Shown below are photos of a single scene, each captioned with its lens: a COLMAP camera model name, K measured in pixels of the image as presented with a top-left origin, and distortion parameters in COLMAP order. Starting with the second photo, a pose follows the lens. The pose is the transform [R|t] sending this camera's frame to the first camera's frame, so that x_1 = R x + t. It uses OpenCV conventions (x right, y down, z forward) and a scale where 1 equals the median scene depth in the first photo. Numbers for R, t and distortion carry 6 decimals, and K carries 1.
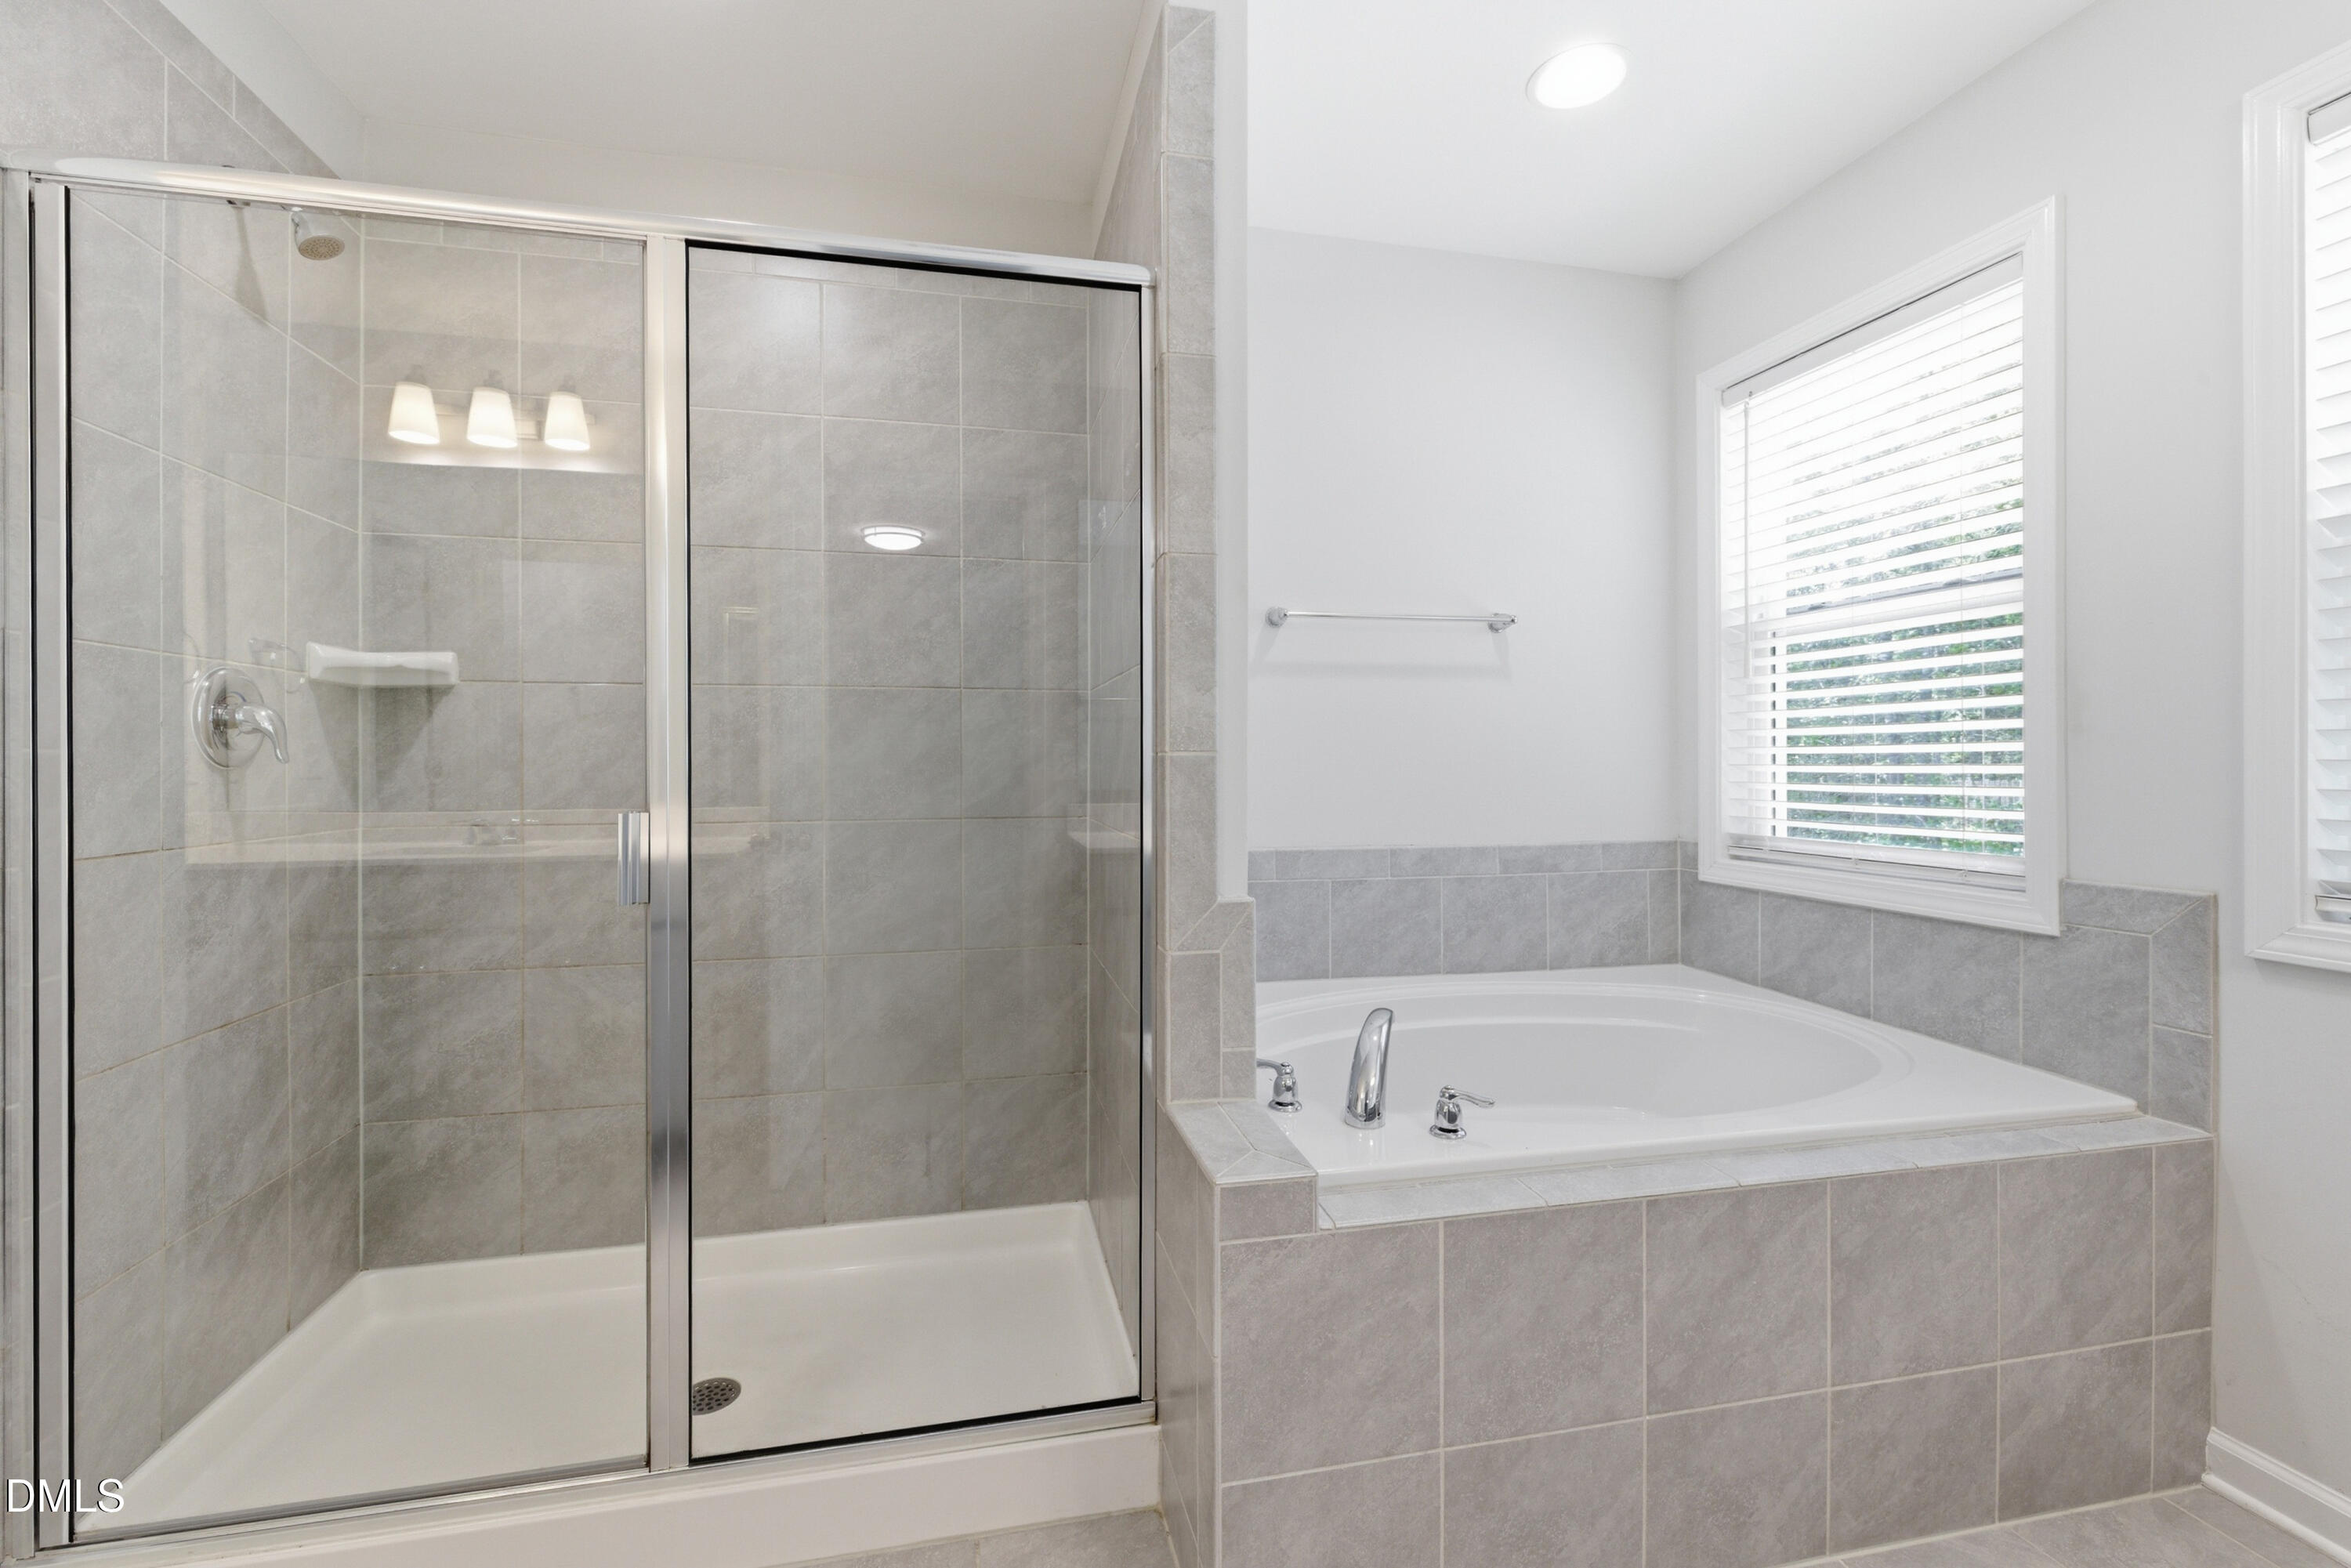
lens RADIAL K [[1007.8, 0, 1164.6], [0, 1007.8, 770.3], [0, 0, 1]] dist [0.000155, 0.000910]
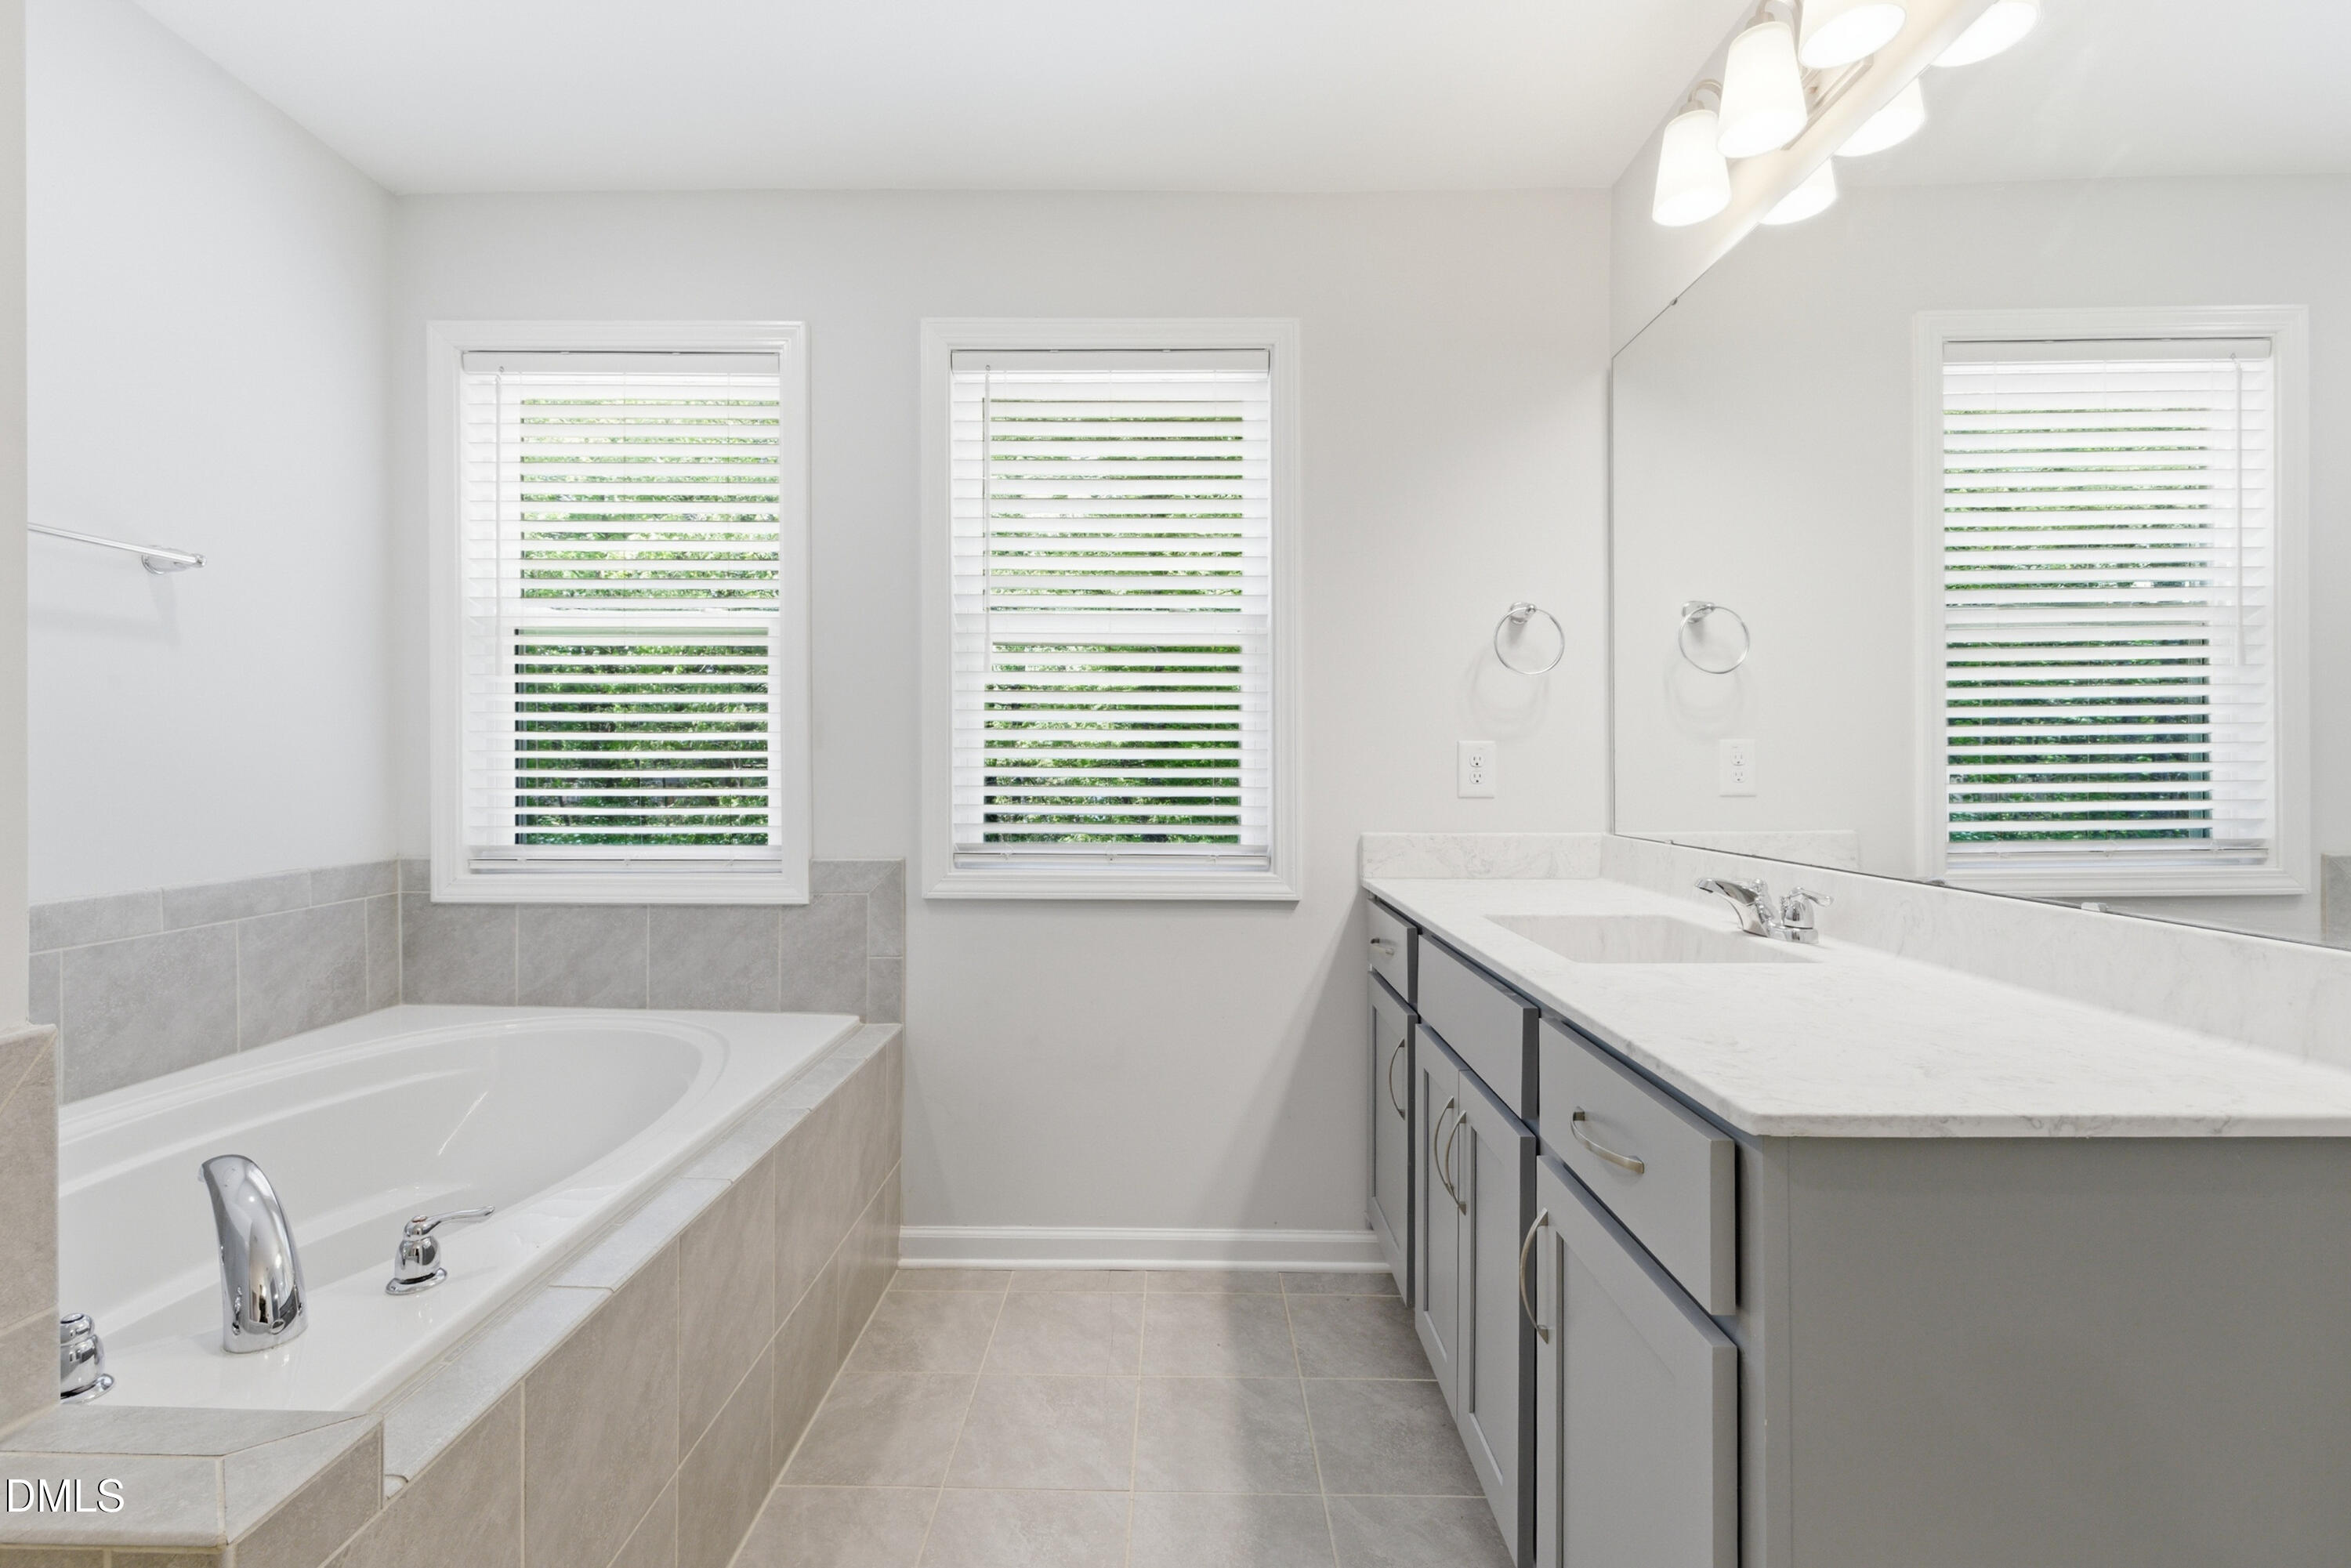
lens RADIAL K [[1007.8, 0, 1166.7], [0, 1007.8, 777.1], [0, 0, 1]] dist [0.000155, 0.000910]
pose [[0.228135, -0.008276, 0.973594, -0.213481], [0.005339, 0.999959, 0.007249, -0.002509], [-0.973615, 0.003545, 0.228170, 0.225992]]
